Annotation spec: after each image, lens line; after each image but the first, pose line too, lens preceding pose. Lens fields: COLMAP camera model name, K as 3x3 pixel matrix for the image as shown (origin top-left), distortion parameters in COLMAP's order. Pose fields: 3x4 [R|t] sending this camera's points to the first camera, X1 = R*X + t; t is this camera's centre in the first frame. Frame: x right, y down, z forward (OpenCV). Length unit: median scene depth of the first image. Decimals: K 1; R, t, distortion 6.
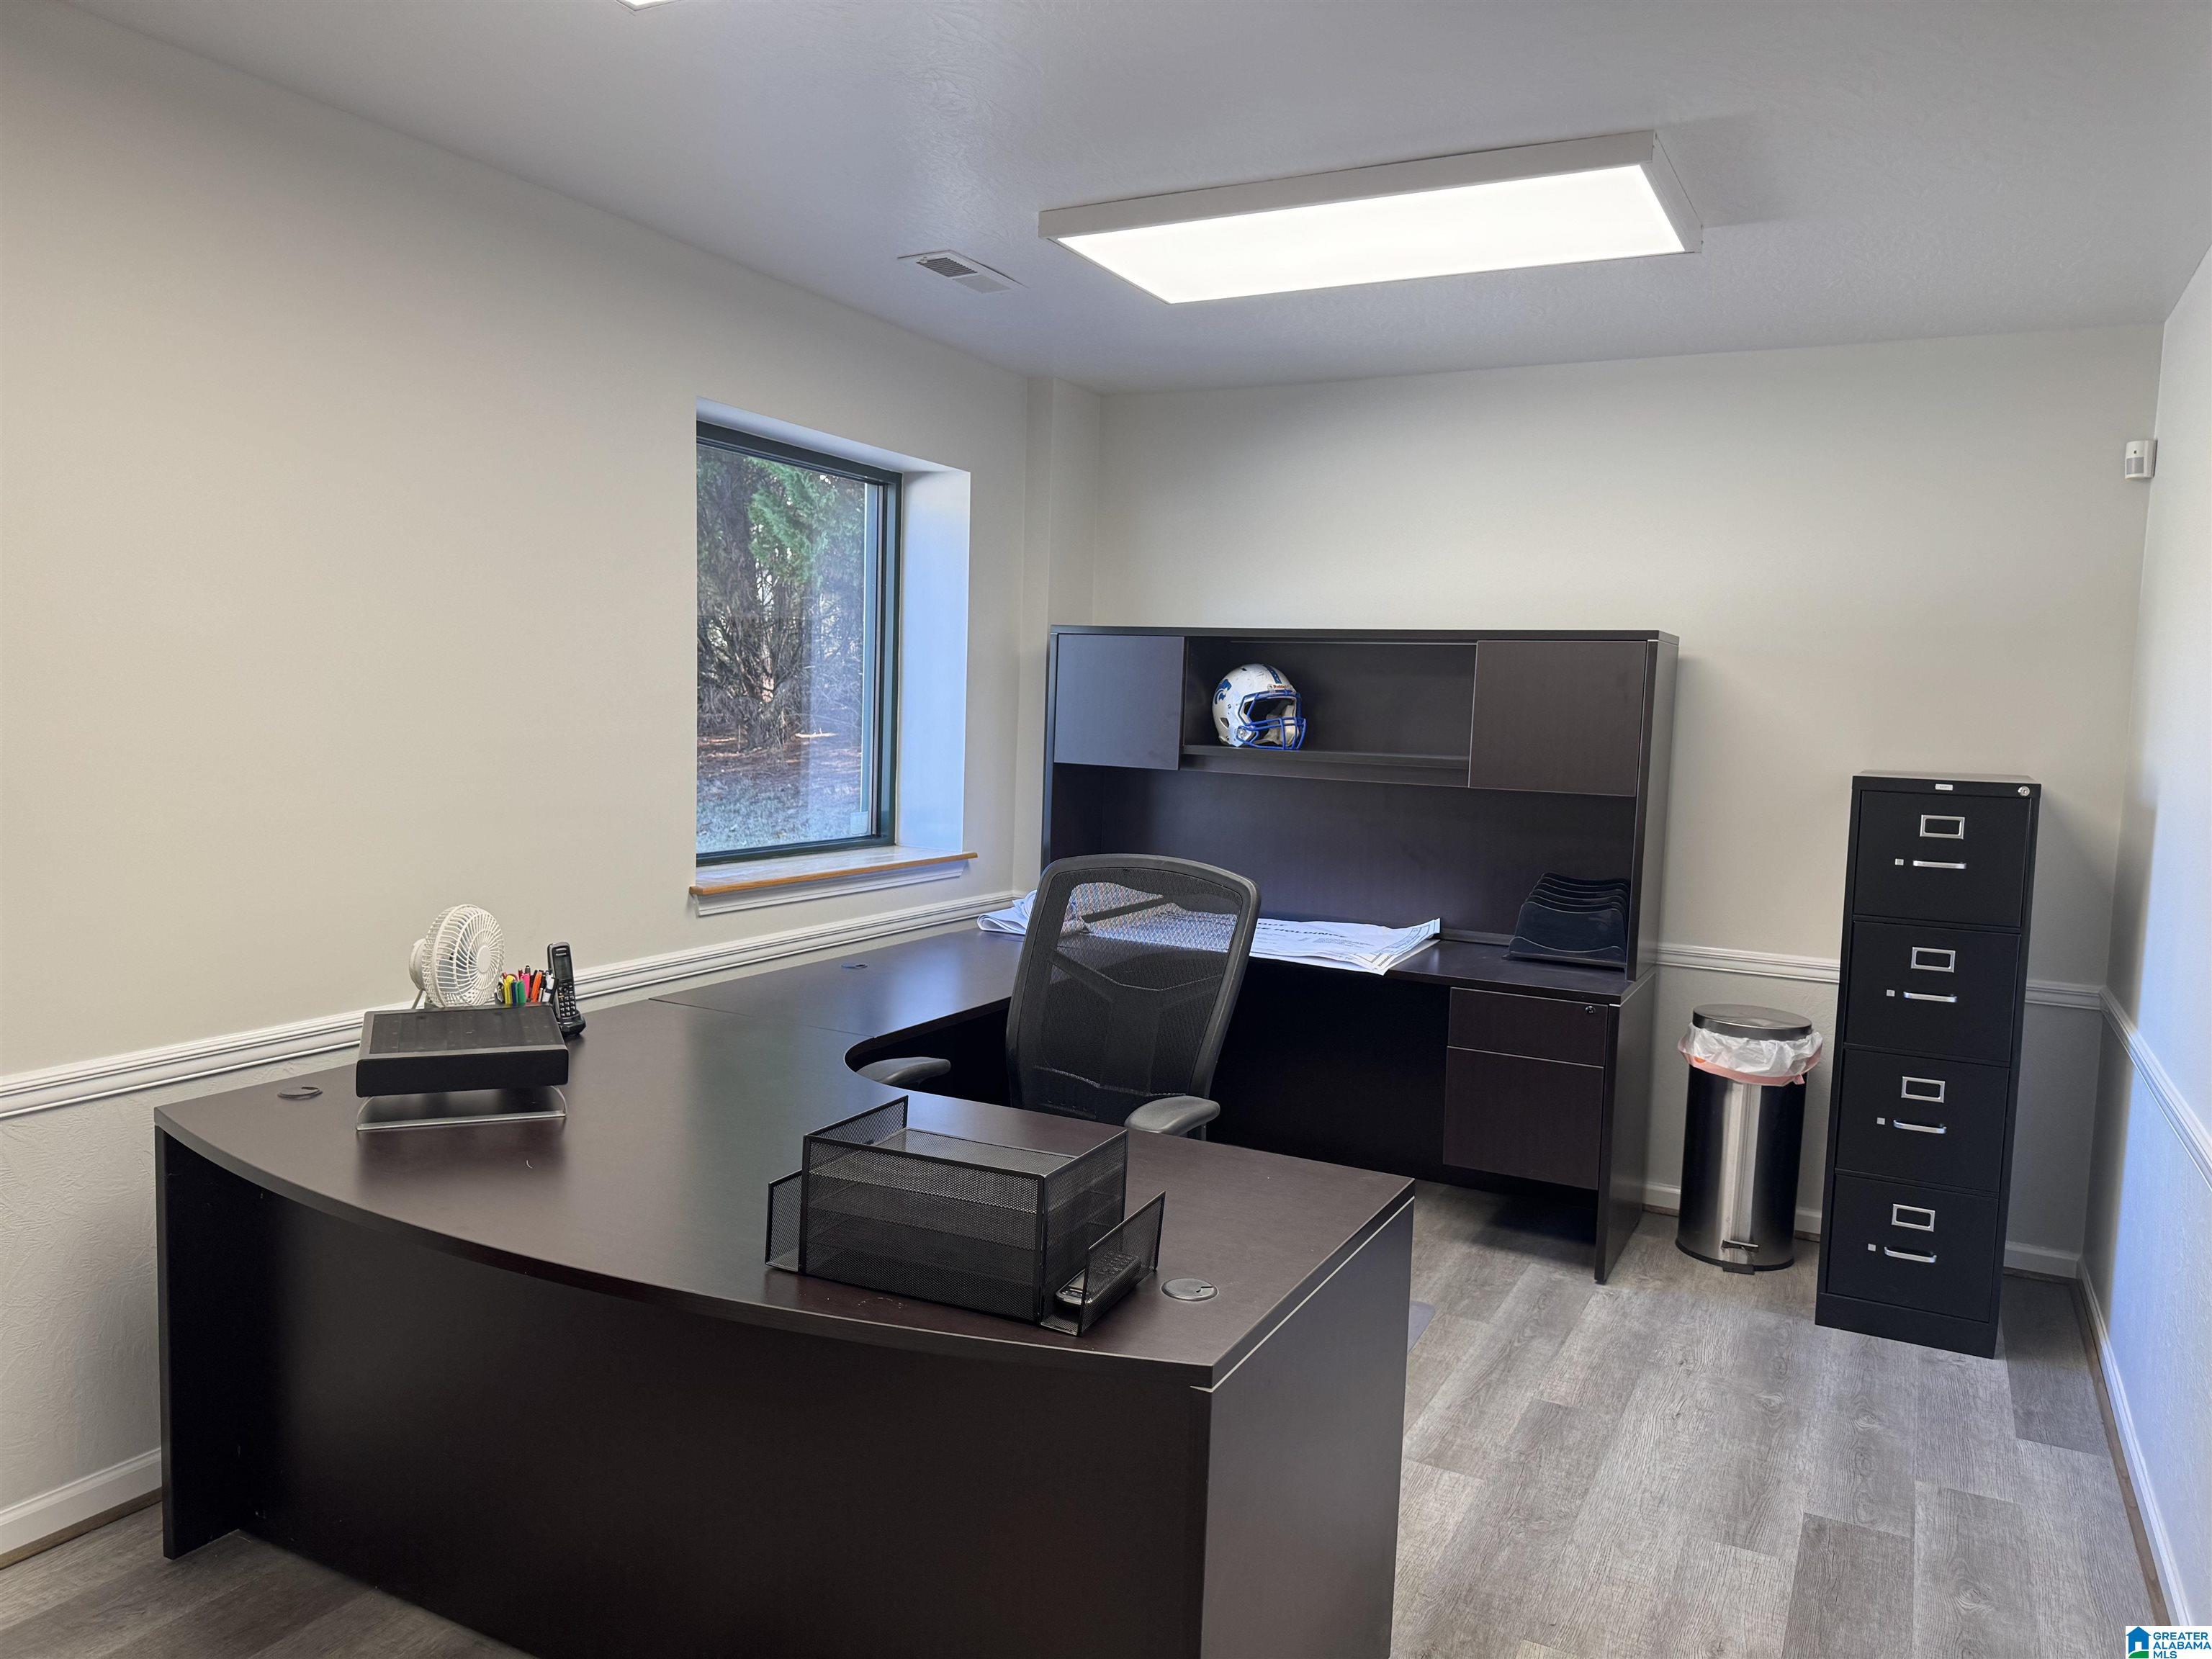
lens RADIAL K [[1572.5, 0, 1118.8], [0, 1572.5, 834.3], [0, 0, 1]] dist [0.048968, -0.050025]
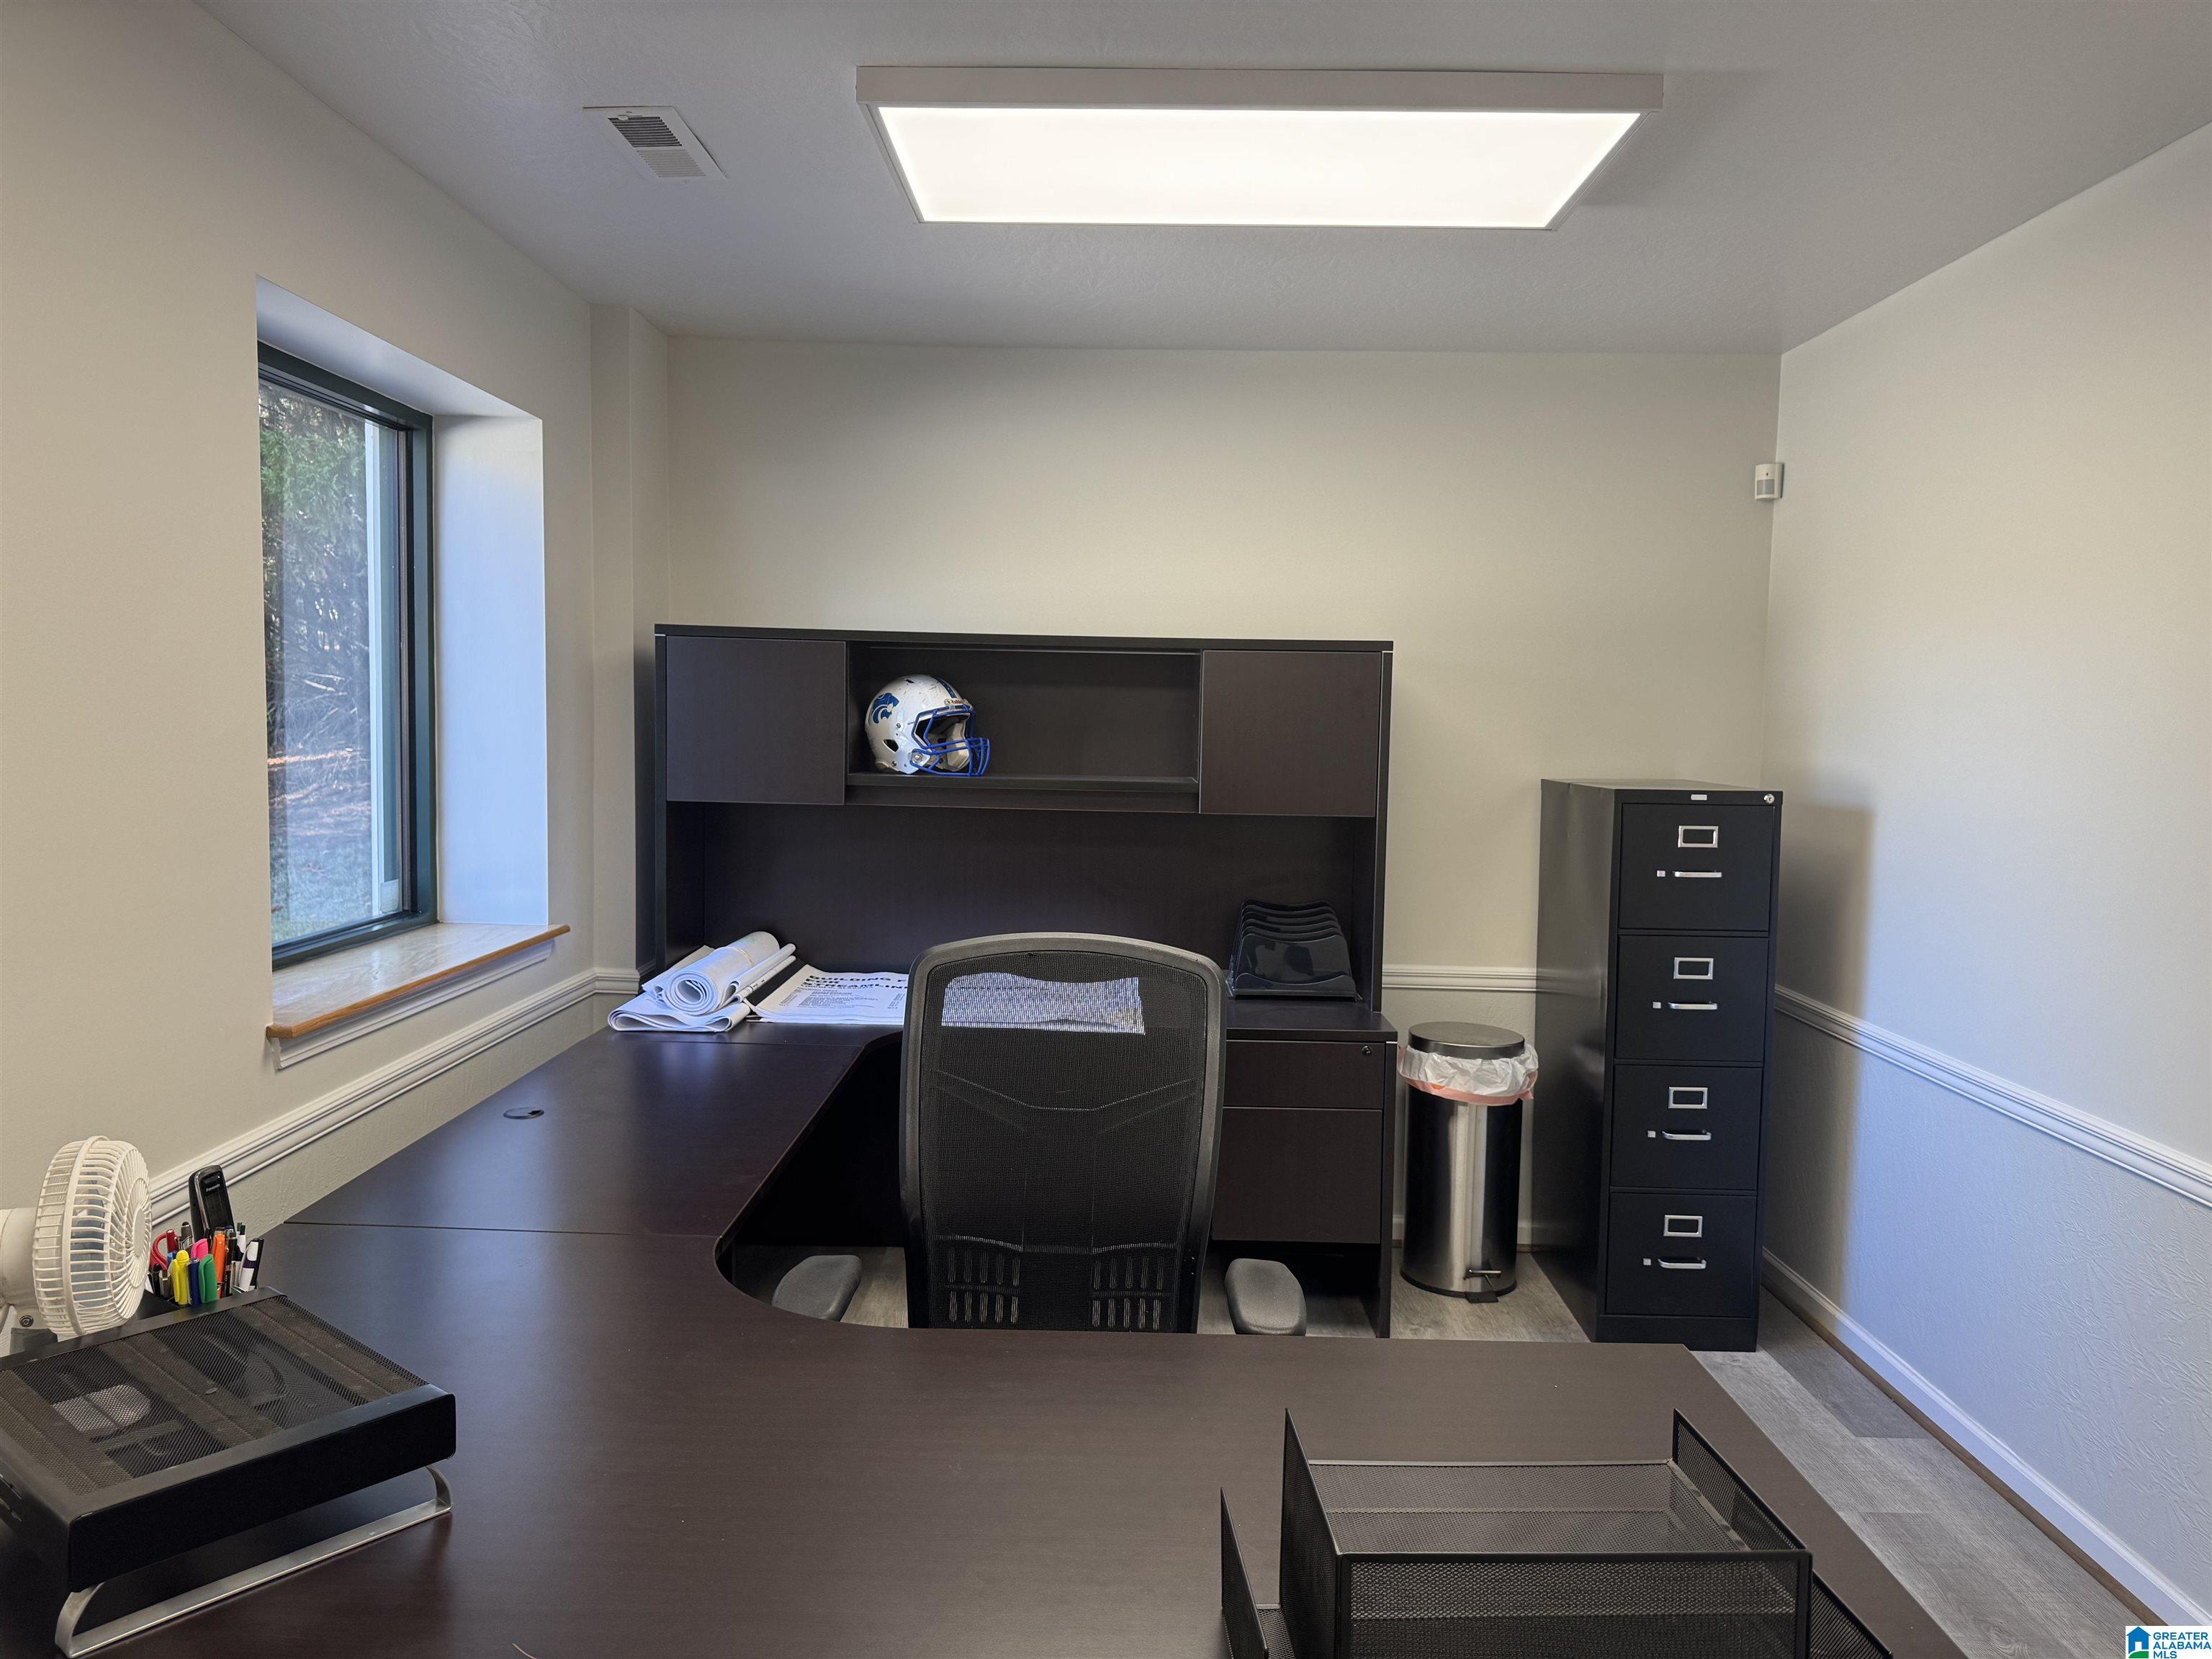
lens RADIAL K [[1572.5, 0, 1118.8], [0, 1572.5, 834.3], [0, 0, 1]] dist [0.048968, -0.050025]
pose [[0.891213, -0.052189, 0.450573, -0.228391], [0.050678, 0.998596, 0.015427, -0.035138], [-0.450746, 0.009085, 0.892606, 0.233973]]
